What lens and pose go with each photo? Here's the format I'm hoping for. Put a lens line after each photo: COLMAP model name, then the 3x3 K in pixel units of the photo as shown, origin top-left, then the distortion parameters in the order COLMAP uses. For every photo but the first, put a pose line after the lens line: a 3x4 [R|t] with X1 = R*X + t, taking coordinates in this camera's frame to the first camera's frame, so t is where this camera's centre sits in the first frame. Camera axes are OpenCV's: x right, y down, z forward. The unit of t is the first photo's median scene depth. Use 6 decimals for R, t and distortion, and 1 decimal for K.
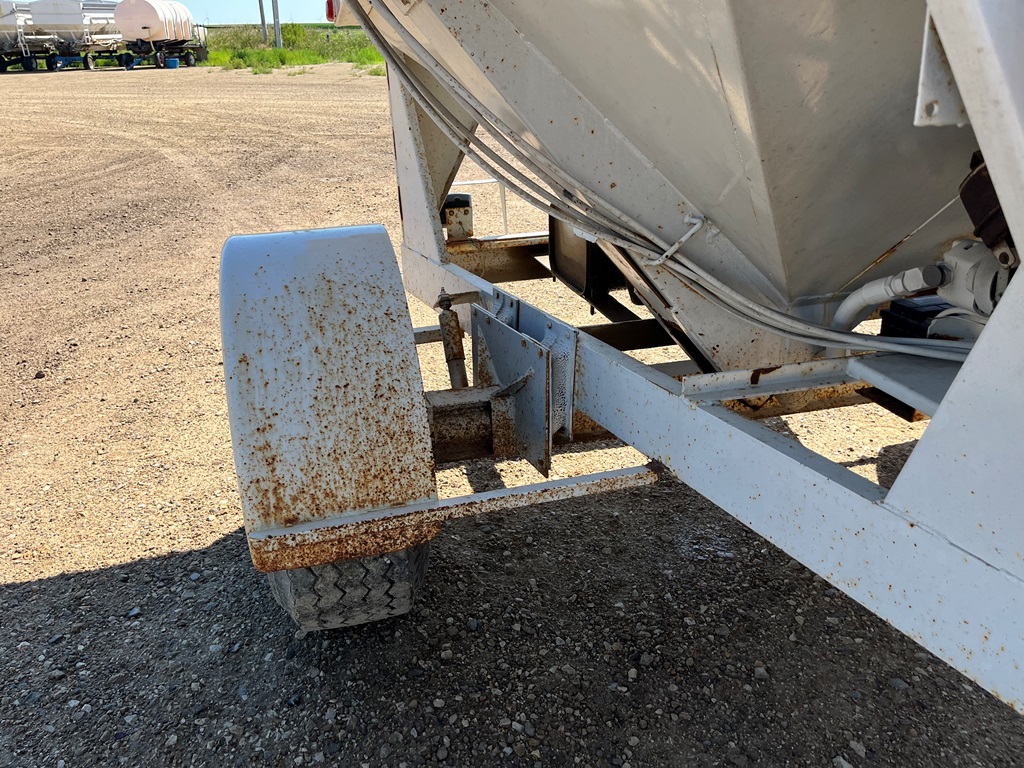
lens RADIAL K [[838.9, 0, 516.4], [0, 838.9, 389.1], [0, 0, 1]] dist [0.110249, -0.146905]
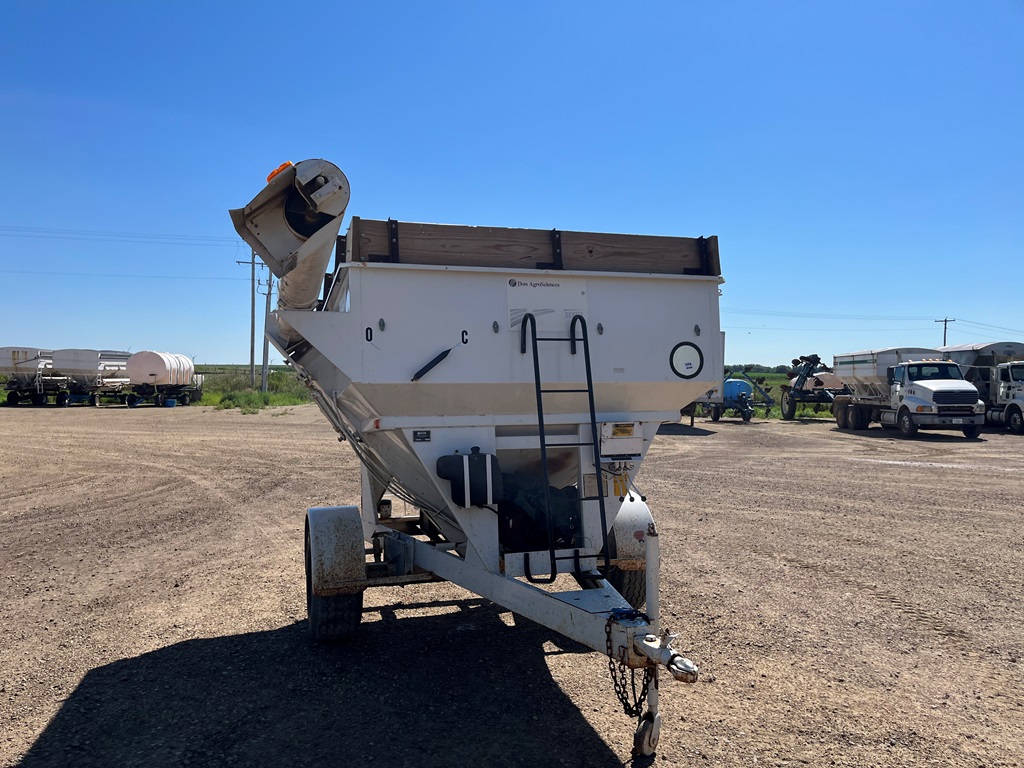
lens RADIAL K [[838.9, 0, 516.4], [0, 838.9, 389.1], [0, 0, 1]] dist [0.110249, -0.146905]
pose [[0.998477, 0.030132, 0.046208, 0.014898], [-0.010734, 0.927756, -0.373033, 0.030333], [-0.054110, 0.371969, 0.926667, -0.112549]]
